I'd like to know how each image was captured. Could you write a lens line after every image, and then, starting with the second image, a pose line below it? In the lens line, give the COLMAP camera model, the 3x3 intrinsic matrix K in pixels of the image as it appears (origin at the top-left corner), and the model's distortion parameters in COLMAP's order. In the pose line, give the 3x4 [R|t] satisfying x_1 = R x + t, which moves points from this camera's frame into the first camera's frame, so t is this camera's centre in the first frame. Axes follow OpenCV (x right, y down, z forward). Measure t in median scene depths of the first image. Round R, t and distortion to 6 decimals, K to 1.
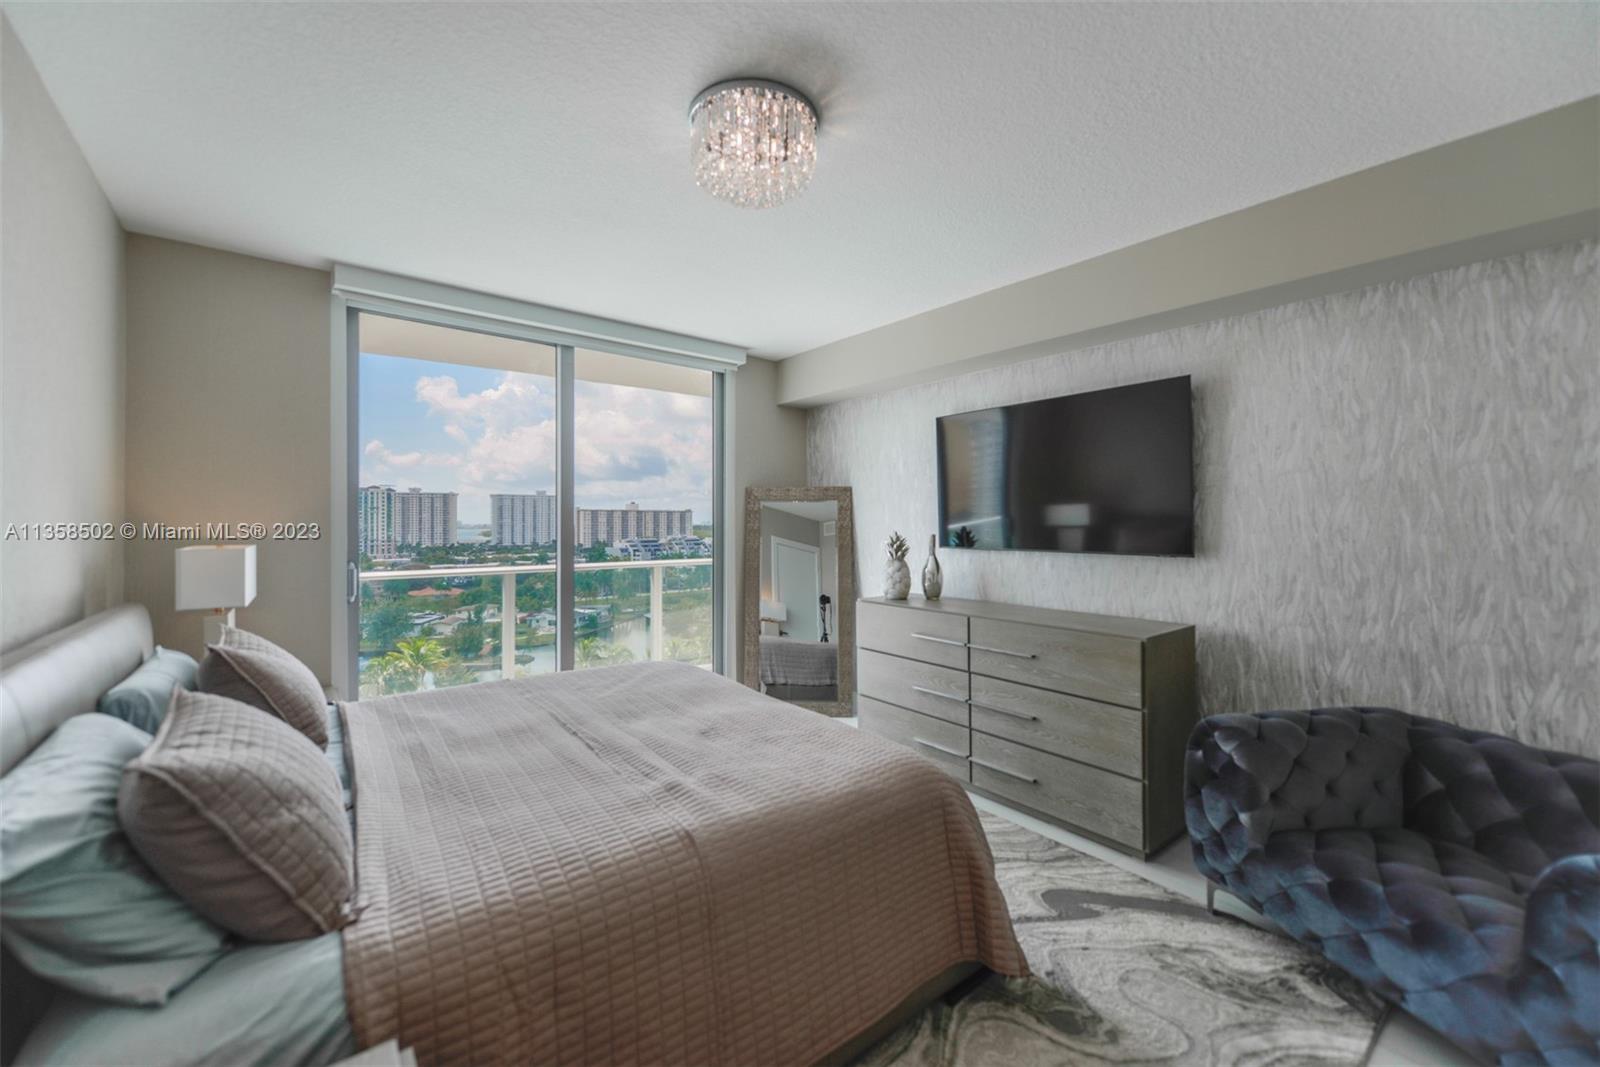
lens RADIAL K [[619.0, 0, 776.8], [0, 619.0, 536.1], [0, 0, 1]] dist [0.000417, -0.000797]
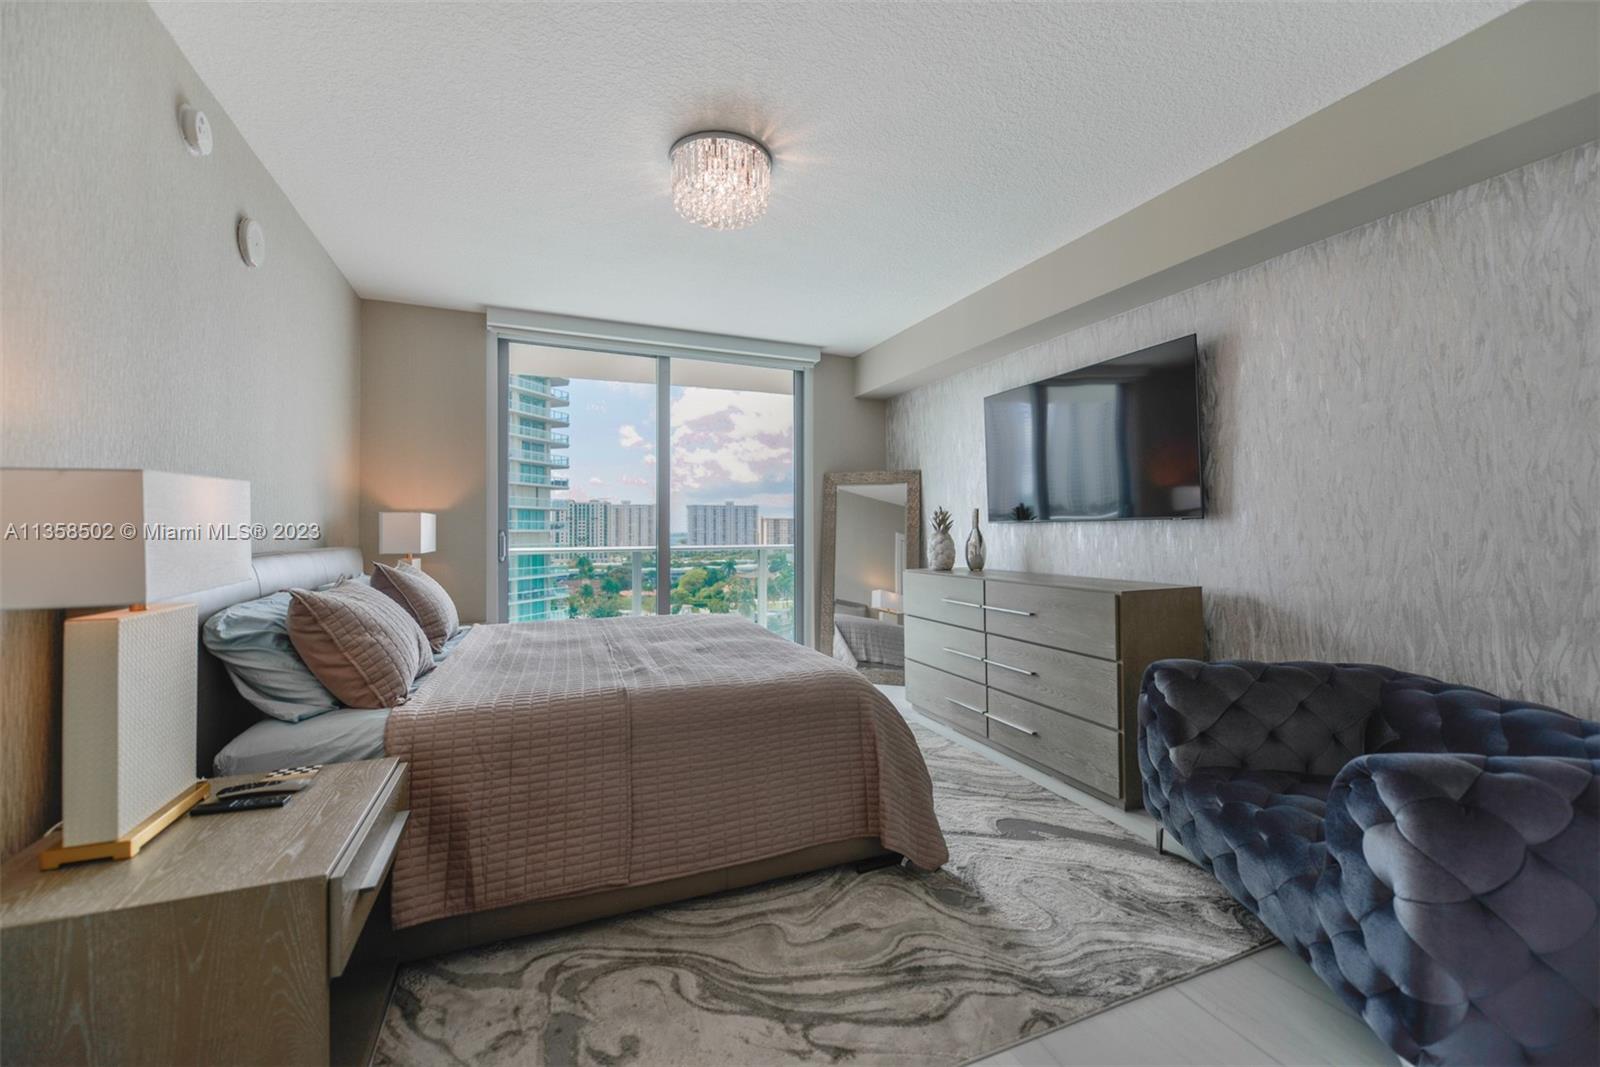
lens RADIAL K [[619.0, 0, 793.8], [0, 619.0, 543.1], [0, 0, 1]] dist [0.000417, -0.000797]
pose [[0.963786, 0.003734, -0.266649, 0.382335], [-0.005094, 0.999977, -0.004408, 0.100606], [0.266627, 0.005606, 0.963784, -0.153858]]
